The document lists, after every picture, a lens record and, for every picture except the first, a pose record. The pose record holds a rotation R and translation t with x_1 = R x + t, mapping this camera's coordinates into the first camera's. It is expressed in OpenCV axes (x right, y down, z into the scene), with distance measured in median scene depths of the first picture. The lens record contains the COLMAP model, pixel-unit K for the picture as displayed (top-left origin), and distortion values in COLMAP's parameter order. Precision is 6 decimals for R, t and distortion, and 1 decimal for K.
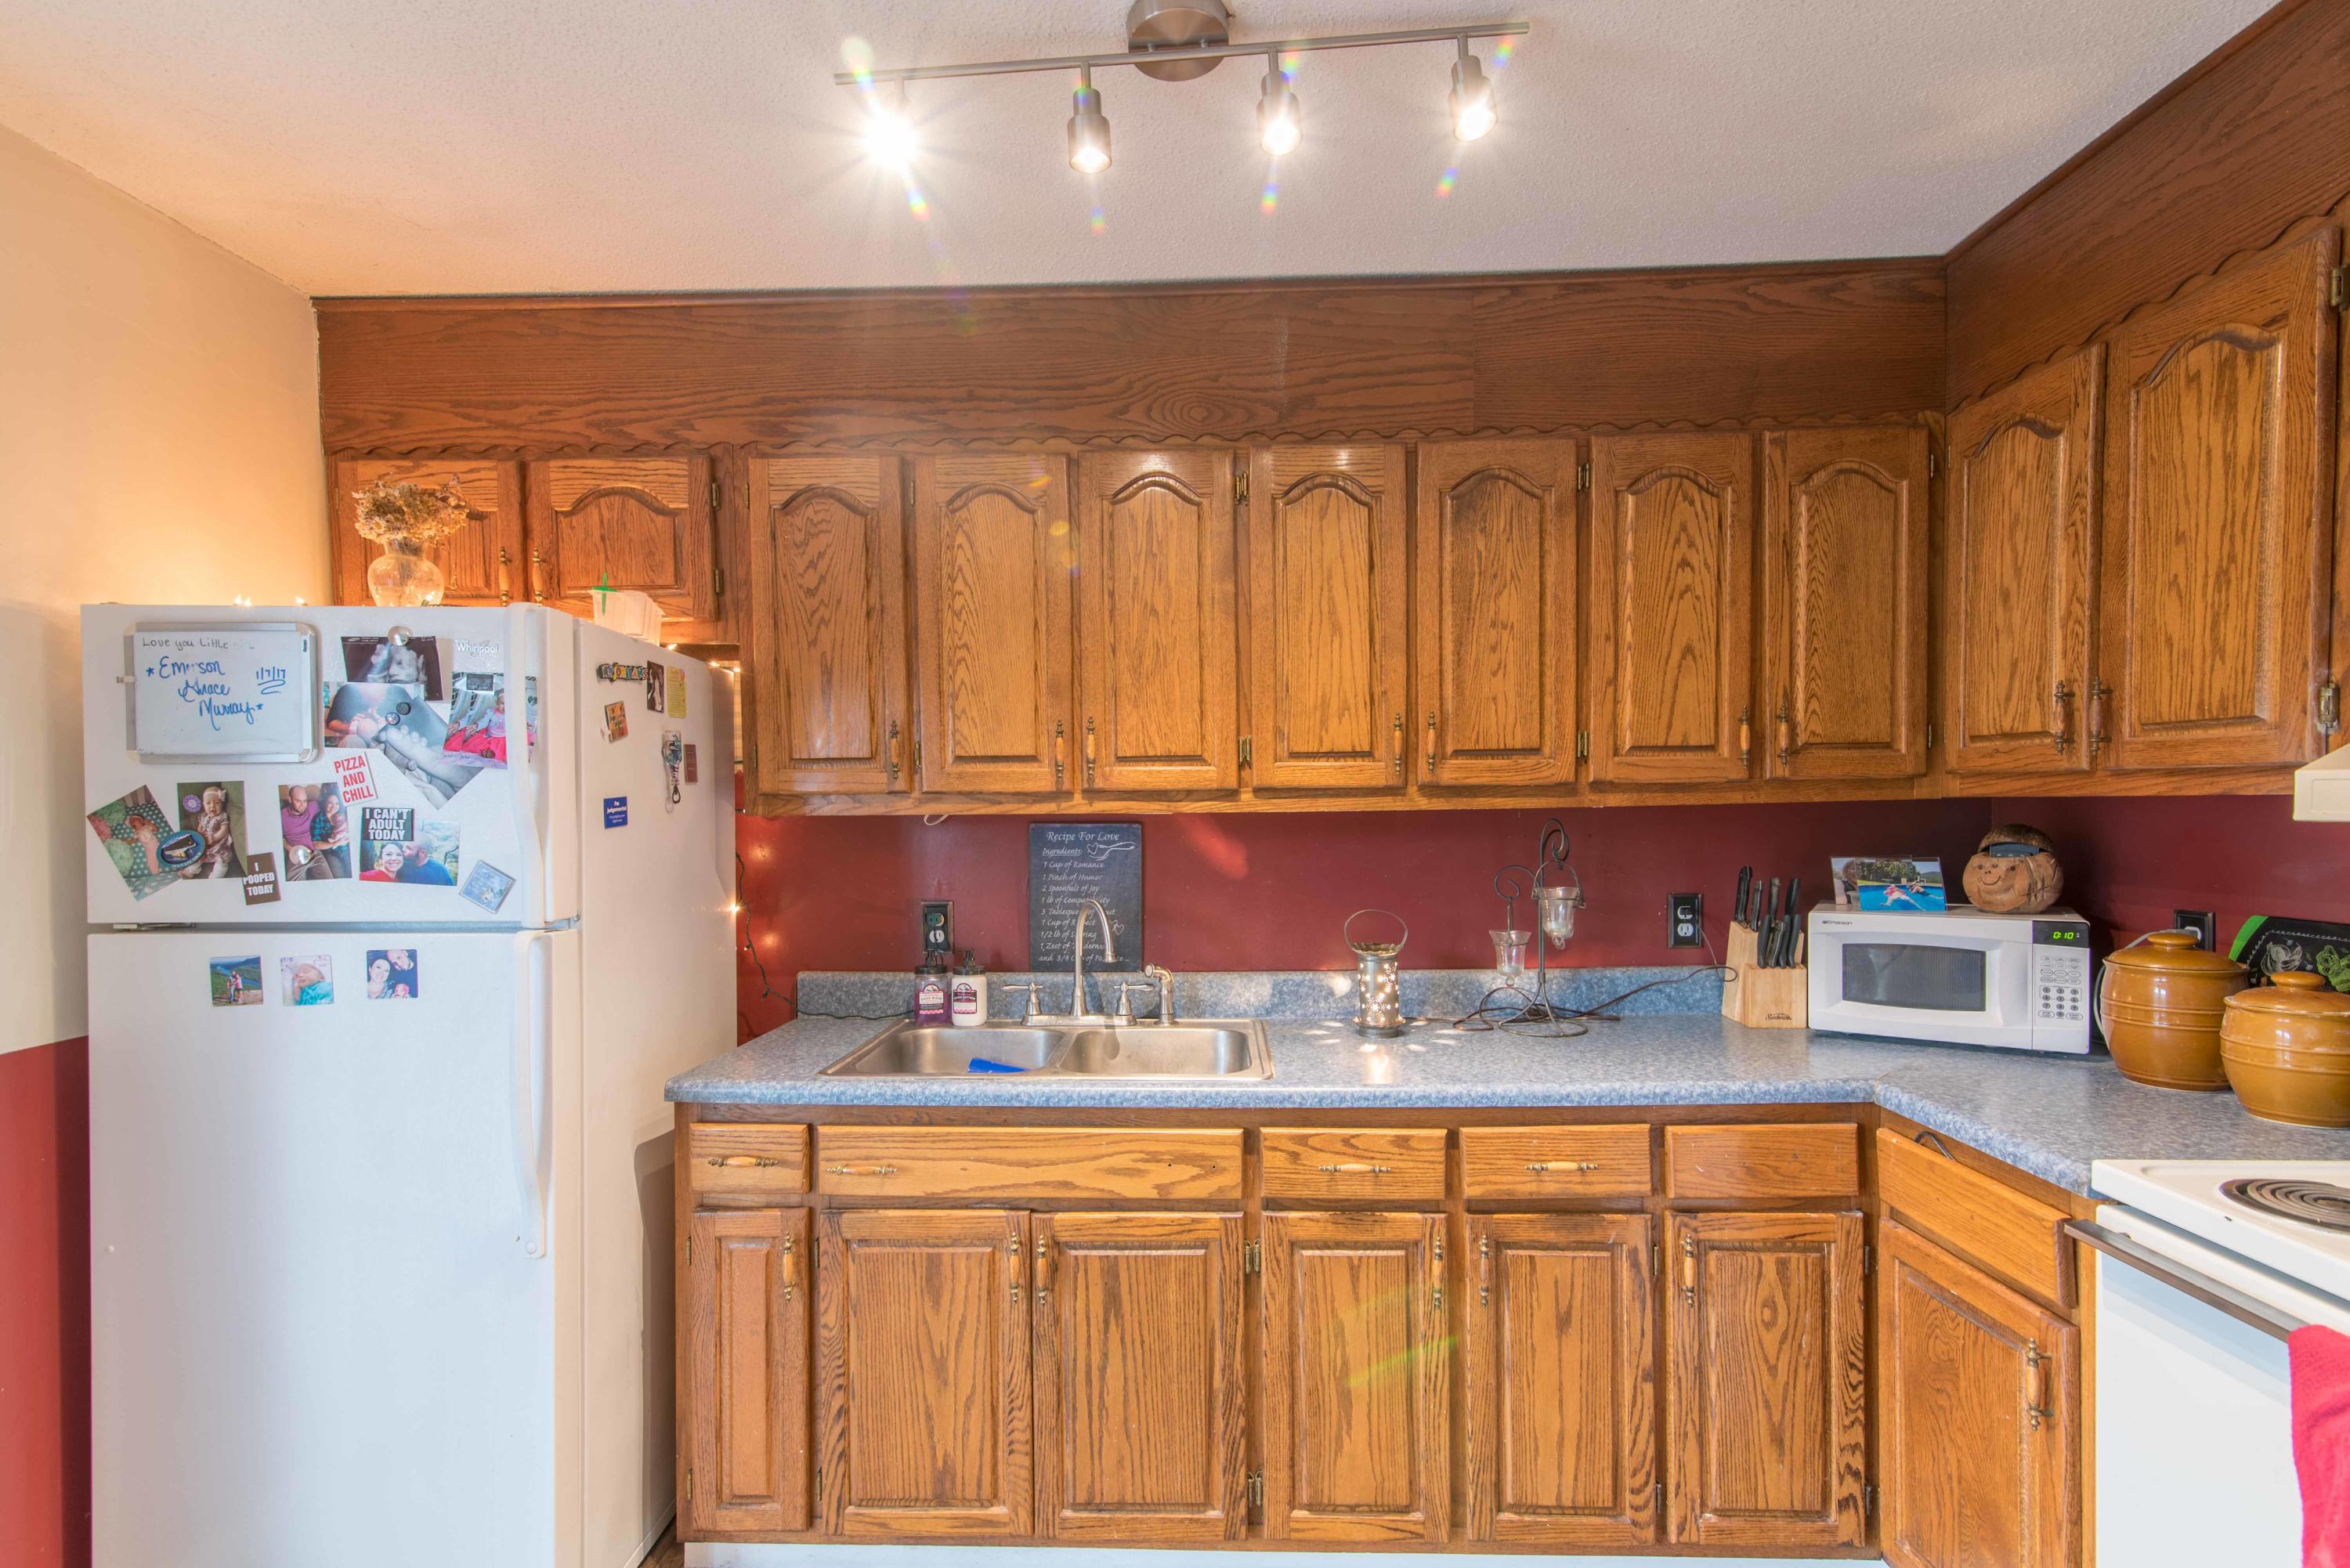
lens RADIAL K [[1062.5, 0, 1168.0], [0, 1062.5, 833.3], [0, 0, 1]] dist [0.017871, -0.002544]
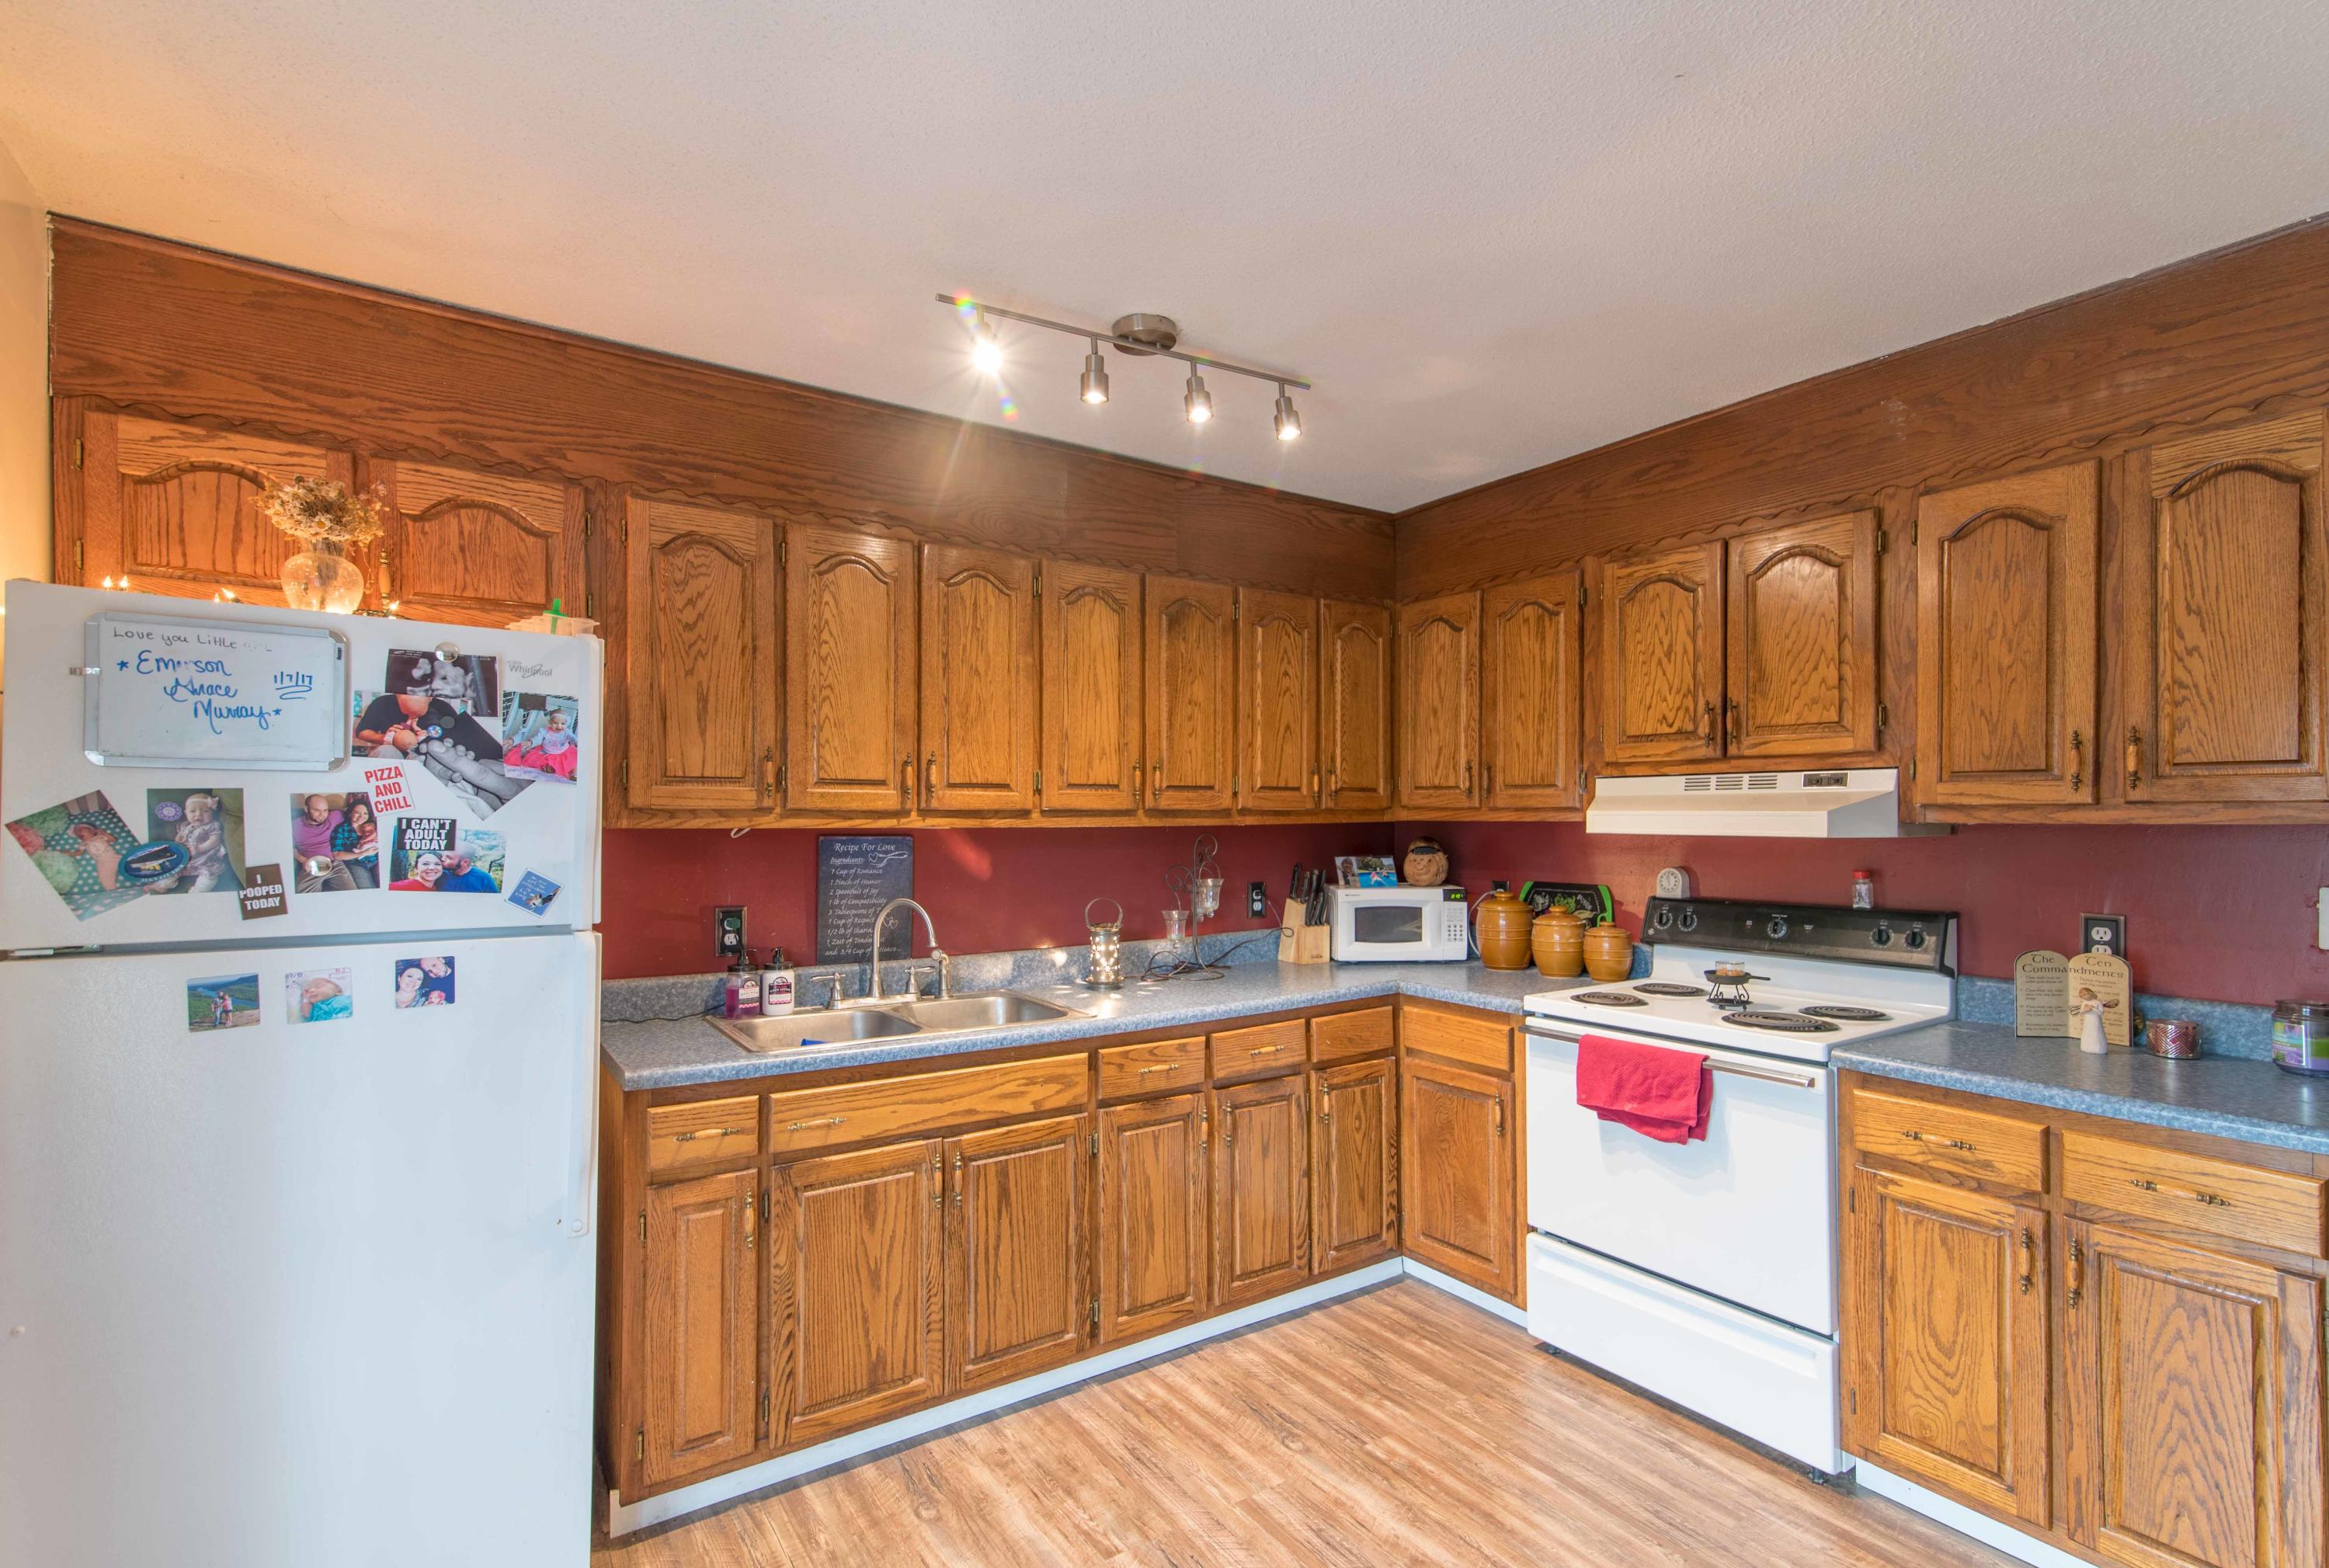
lens RADIAL K [[1053.1, 0, 1154.2], [0, 1053.1, 813.8], [0, 0, 1]] dist [0.017871, -0.002544]
pose [[0.819502, 0.012372, 0.572942, -0.653411], [0.007964, 0.999425, -0.032973, 0.009571], [-0.573021, 0.031585, 0.818932, -0.198403]]
